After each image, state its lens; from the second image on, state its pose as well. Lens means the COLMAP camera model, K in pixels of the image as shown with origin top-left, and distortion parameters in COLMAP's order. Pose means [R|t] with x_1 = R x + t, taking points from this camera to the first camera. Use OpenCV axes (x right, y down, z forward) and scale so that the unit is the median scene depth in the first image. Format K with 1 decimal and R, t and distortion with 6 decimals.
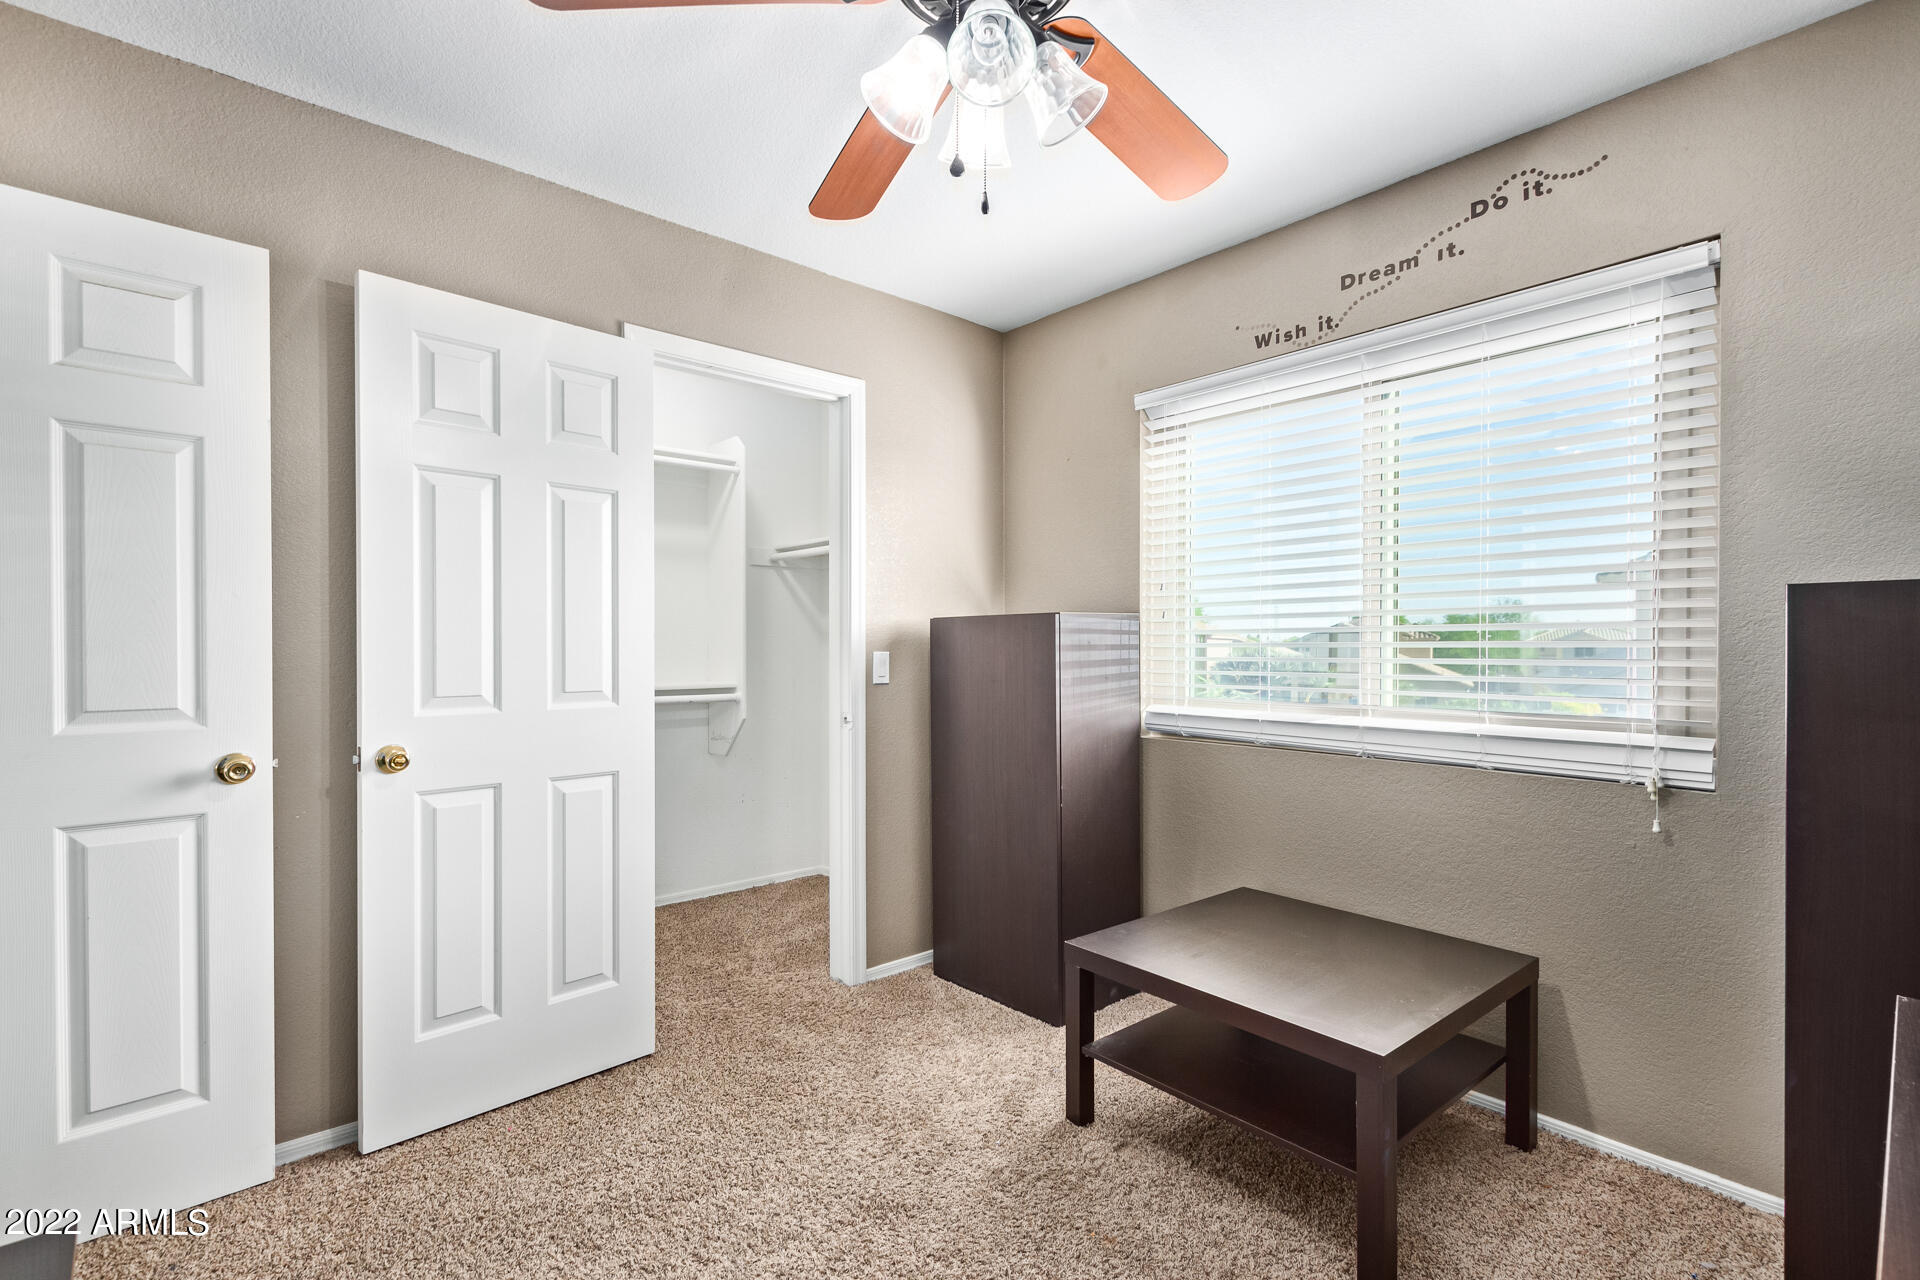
lens RADIAL K [[890.7, 0, 960.6], [0, 890.7, 649.4], [0, 0, 1]] dist [0.005649, -0.003917]
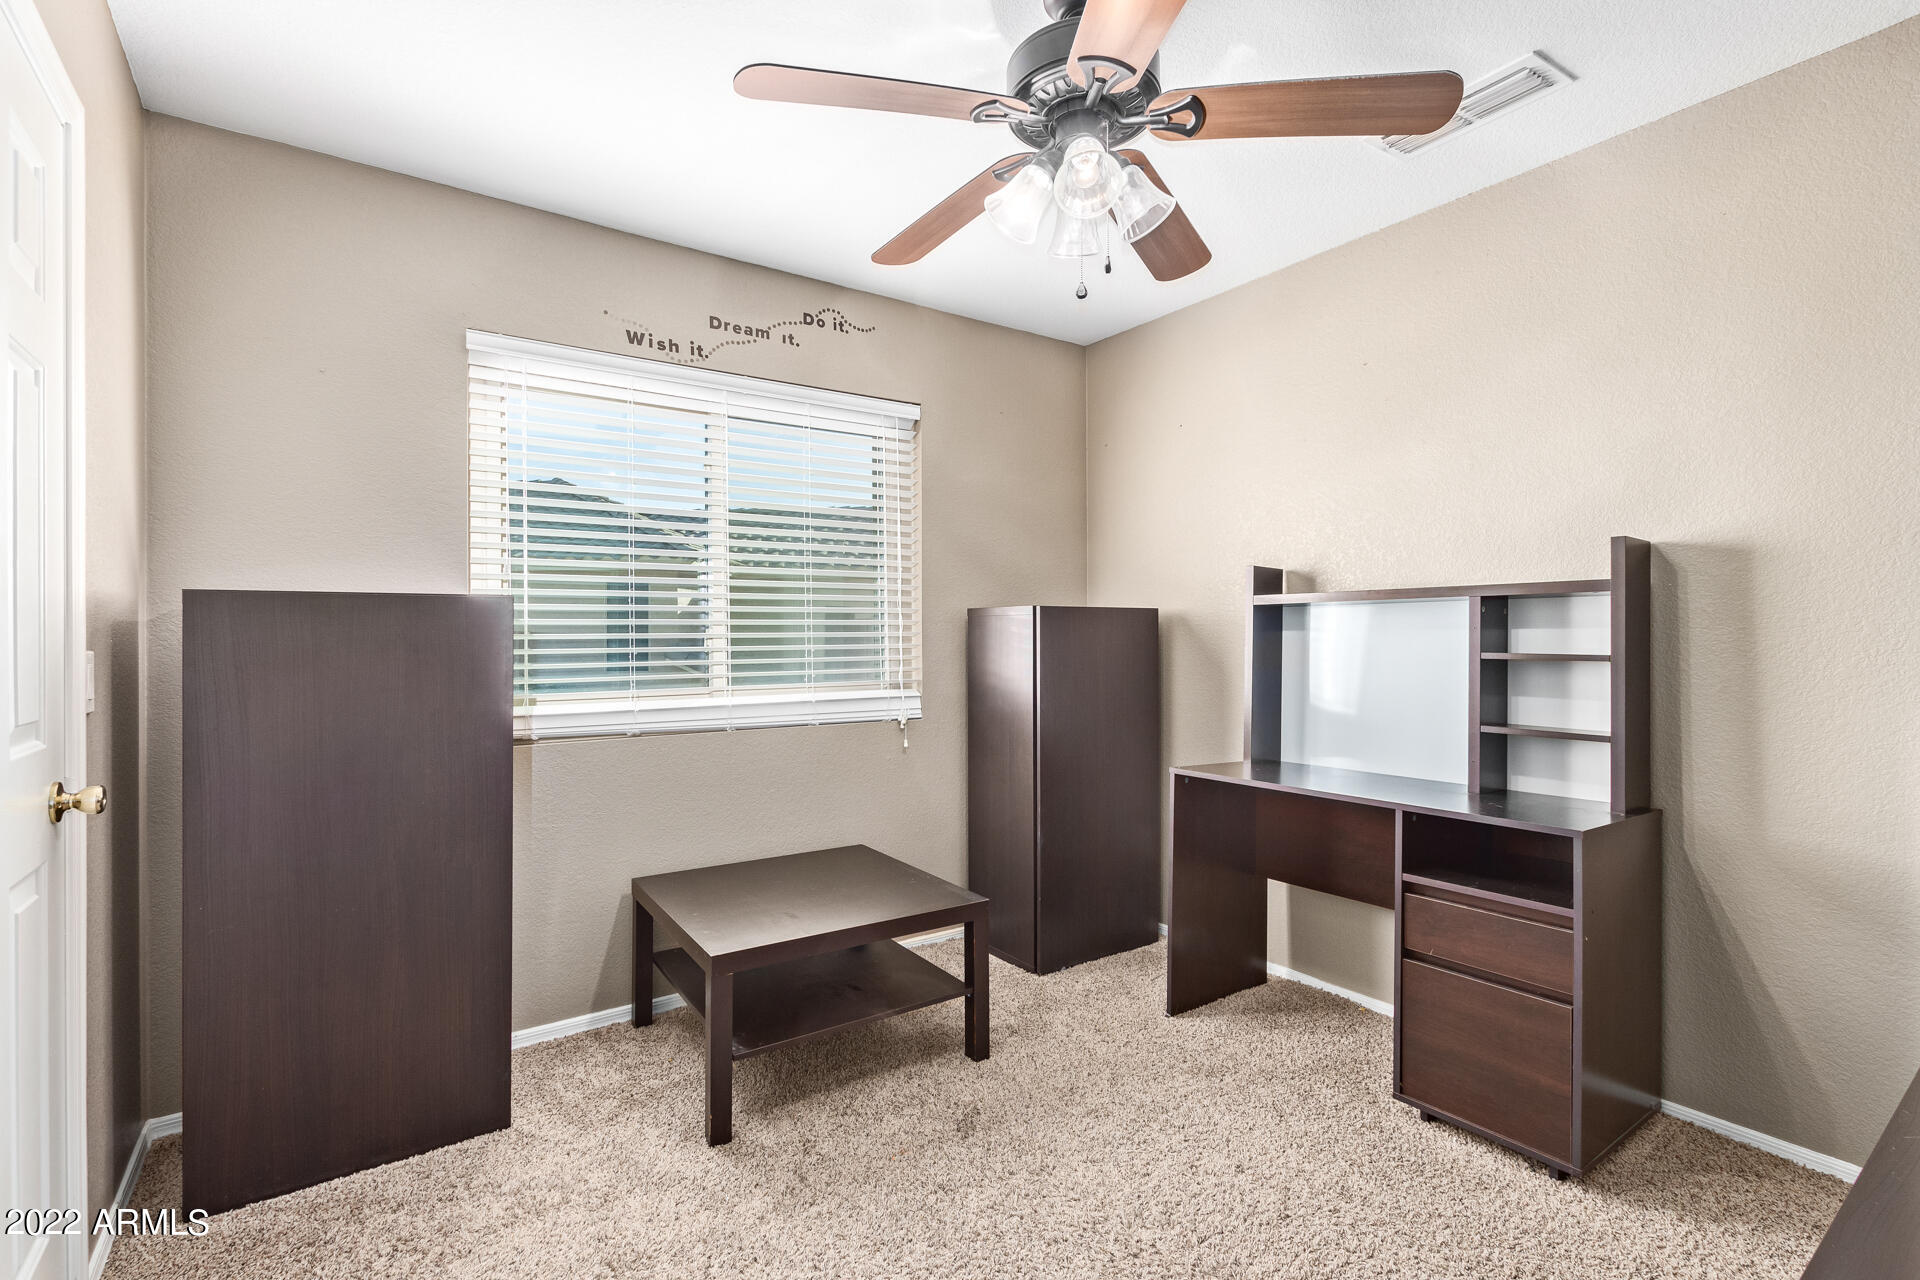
lens RADIAL K [[890.7, 0, 960.3], [0, 890.7, 636.6], [0, 0, 1]] dist [0.005649, -0.003917]
pose [[0.098905, 0.004312, 0.995088, -0.699330], [0.010785, 0.999927, -0.005405, 0.006104], [-0.995038, 0.011266, 0.098851, 0.581410]]
